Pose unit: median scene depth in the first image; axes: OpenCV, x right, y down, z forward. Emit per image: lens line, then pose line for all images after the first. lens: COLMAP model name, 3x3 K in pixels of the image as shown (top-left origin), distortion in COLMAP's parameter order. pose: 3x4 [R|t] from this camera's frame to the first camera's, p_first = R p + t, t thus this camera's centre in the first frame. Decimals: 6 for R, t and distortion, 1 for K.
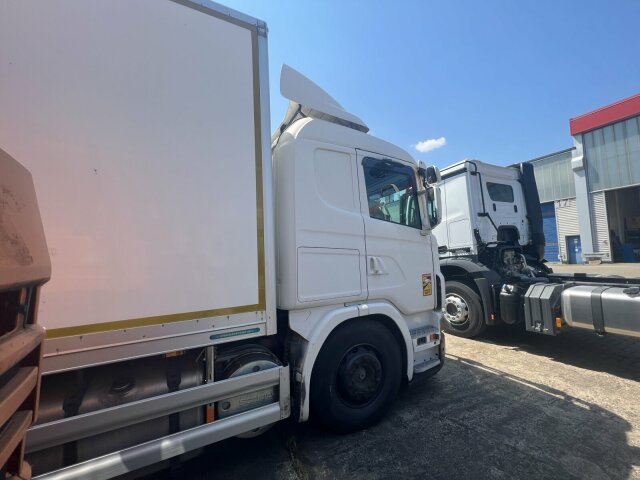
lens RADIAL K [[253.4, 0, 320.0], [0, 253.4, 240.0], [0, 0, 1]] dist [0.000035, -0.000213]
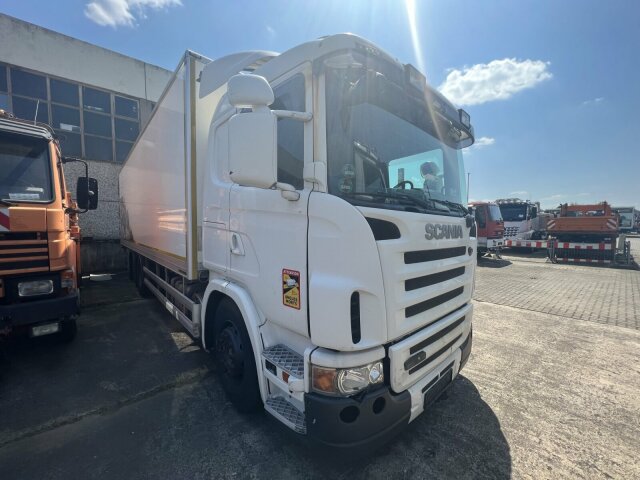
lens RADIAL K [[252.8, 0, 320.0], [0, 252.8, 240.0], [0, 0, 1]] dist [0.001799, 0.000017]
pose [[0.266622, 0.083107, -0.960212, 1.172013], [0.043952, 0.994190, 0.098252, 0.017466], [0.962799, -0.068400, 0.261420, 1.106281]]
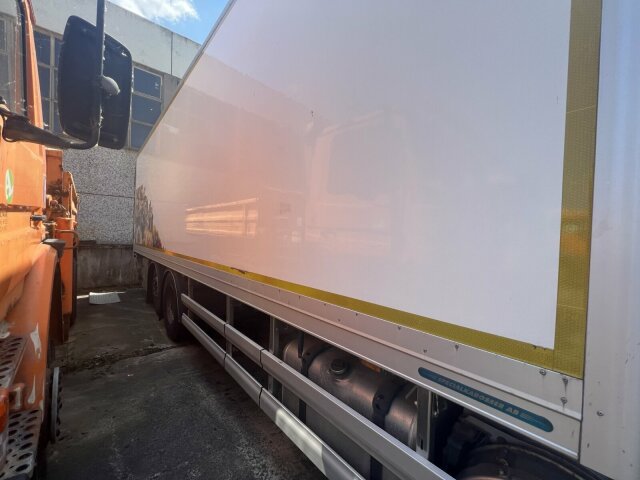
lens RADIAL K [[252.8, 0, 320.0], [0, 252.8, 240.0], [0, 0, 1]] dist [0.001799, 0.000017]
pose [[0.260697, 0.051373, -0.964053, -0.009948], [0.016710, 0.998193, 0.057711, 0.068494], [0.965276, -0.031155, 0.259367, 0.498255]]
